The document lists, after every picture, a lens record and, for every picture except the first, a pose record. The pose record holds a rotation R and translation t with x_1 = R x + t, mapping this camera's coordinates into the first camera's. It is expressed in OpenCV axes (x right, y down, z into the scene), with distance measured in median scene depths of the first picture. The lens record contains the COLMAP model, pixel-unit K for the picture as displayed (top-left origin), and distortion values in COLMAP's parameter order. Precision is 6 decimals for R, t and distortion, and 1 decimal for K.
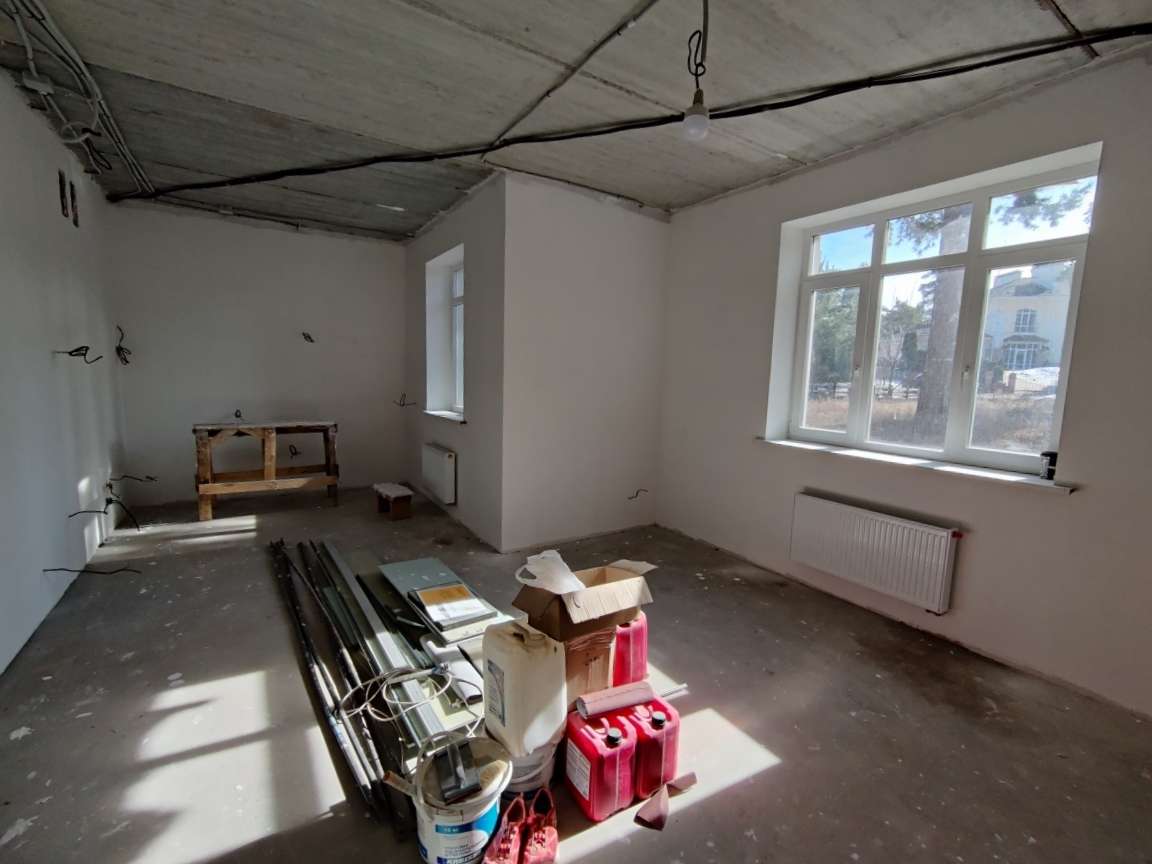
lens RADIAL K [[541.7, 0, 583.9], [0, 541.7, 439.6], [0, 0, 1]] dist [-0.001808, -0.000638]
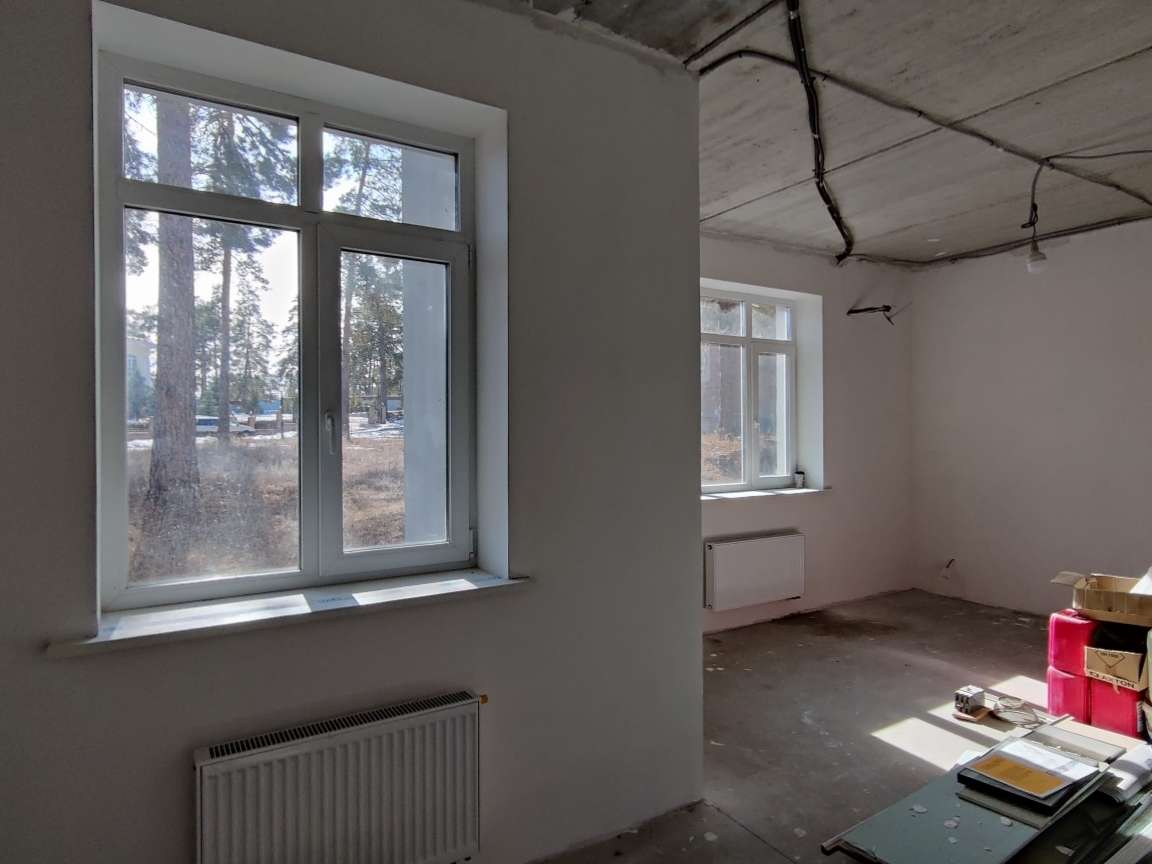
lens RADIAL K [[703.9, 0, 569.9], [0, 703.9, 429.5], [0, 0, 1]] dist [-0.004311, -0.004504]
pose [[-0.012309, -0.033266, 0.999371, -1.230736], [0.125915, 0.991439, 0.034552, -0.261718], [-0.991965, 0.126261, -0.008015, 1.684665]]
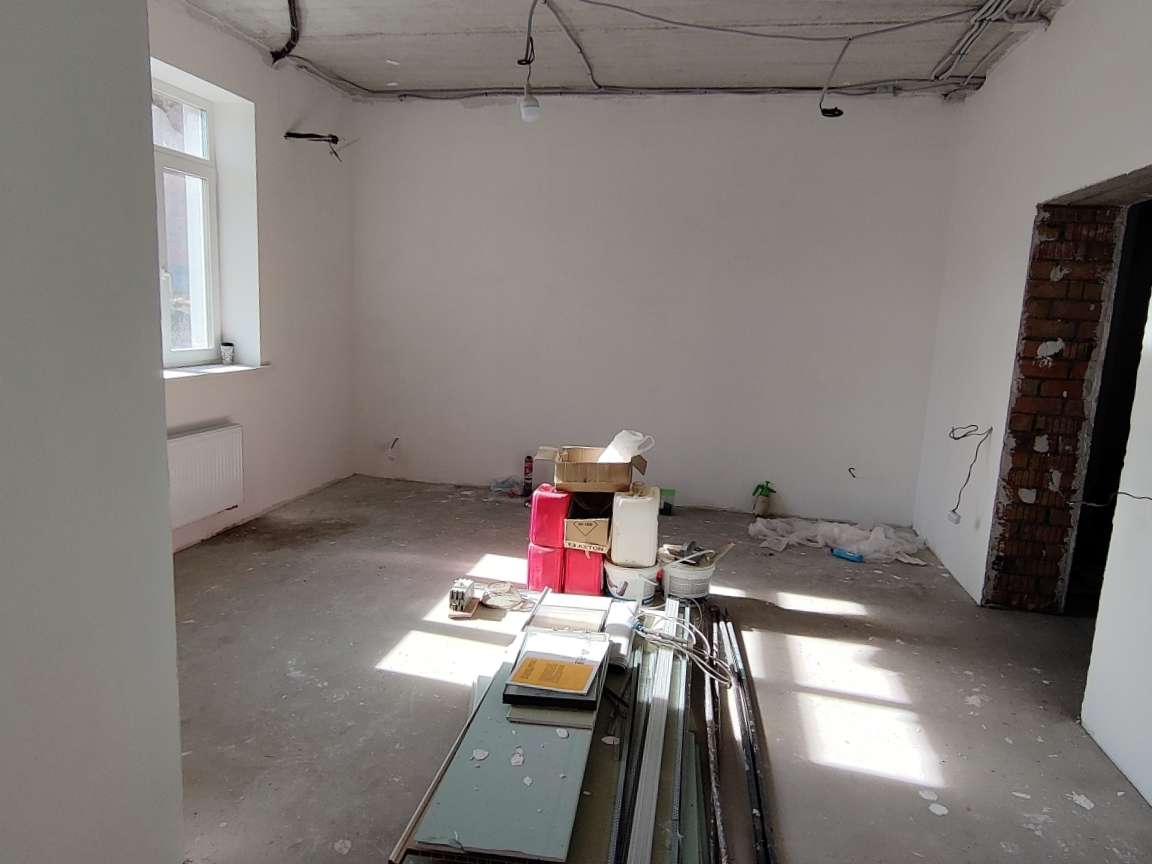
lens RADIAL K [[763.5, 0, 591.8], [0, 763.5, 430.6], [0, 0, 1]] dist [0.004348, 0.002610]
pose [[-0.743062, -0.170238, 0.647208, -0.902704], [0.013059, 0.963231, 0.268356, -0.239259], [-0.669096, 0.207856, -0.713517, 1.723529]]
